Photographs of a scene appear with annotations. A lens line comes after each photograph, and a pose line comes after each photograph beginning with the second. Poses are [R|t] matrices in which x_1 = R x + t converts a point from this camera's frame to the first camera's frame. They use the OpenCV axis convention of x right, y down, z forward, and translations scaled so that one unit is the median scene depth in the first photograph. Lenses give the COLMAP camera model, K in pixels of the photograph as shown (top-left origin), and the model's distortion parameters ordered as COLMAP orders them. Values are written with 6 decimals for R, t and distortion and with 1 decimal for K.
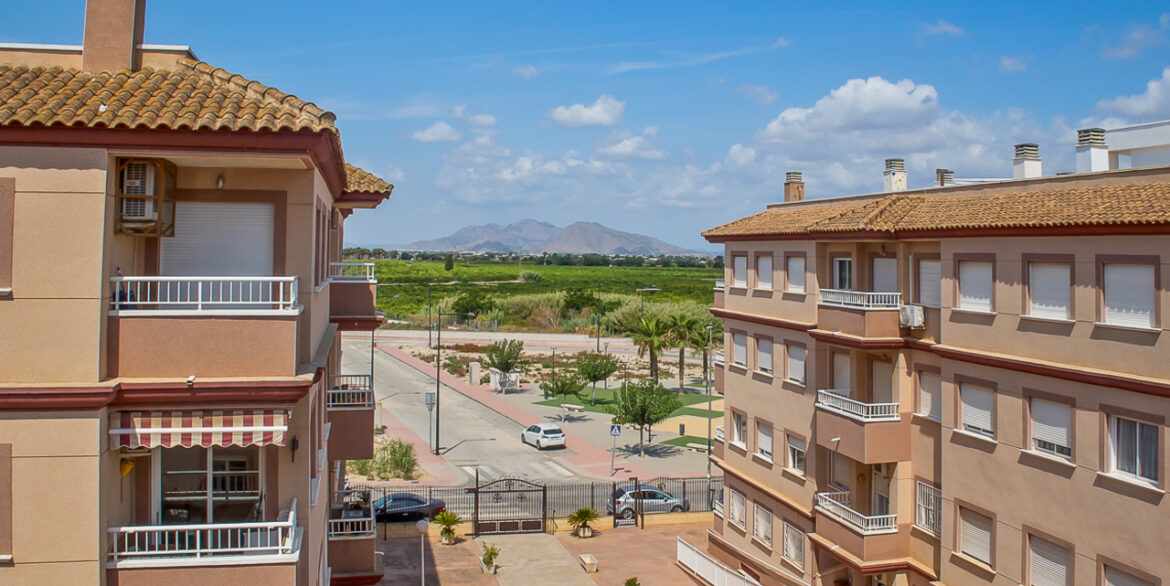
lens RADIAL K [[898.0, 0, 585.0], [0, 898.0, 293.0], [0, 0, 1]] dist [-0.127548, 0.011453]
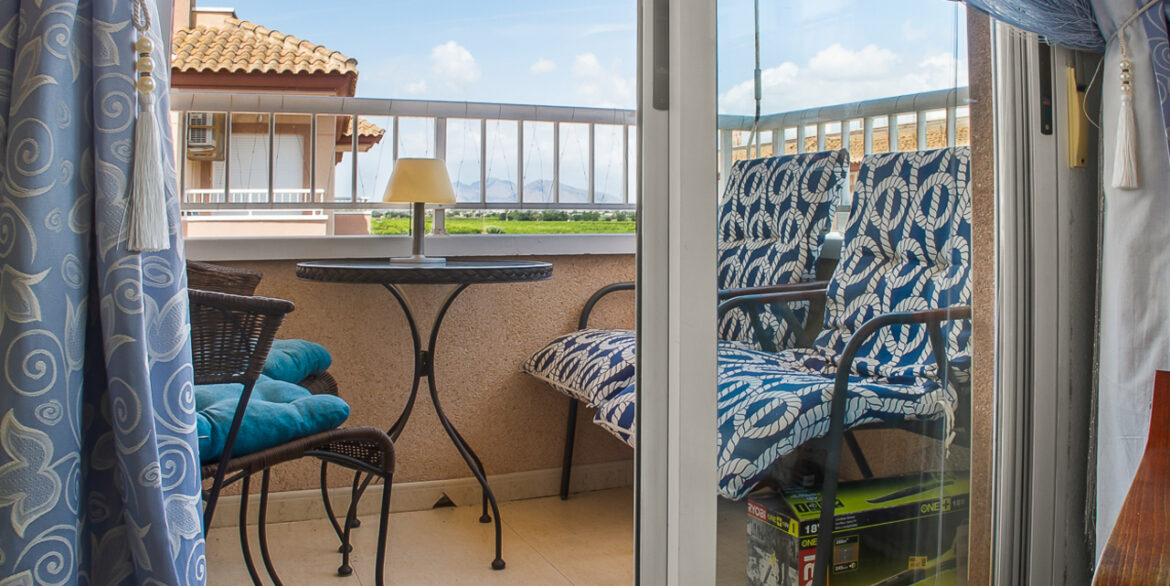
lens RADIAL K [[898.0, 0, 585.0], [0, 898.0, 293.0], [0, 0, 1]] dist [-0.127548, 0.011453]
pose [[0.998637, -0.022152, 0.047252, -0.019569], [0.020608, 0.999246, 0.032916, 0.097818], [-0.047945, -0.031897, 0.998341, -0.297983]]
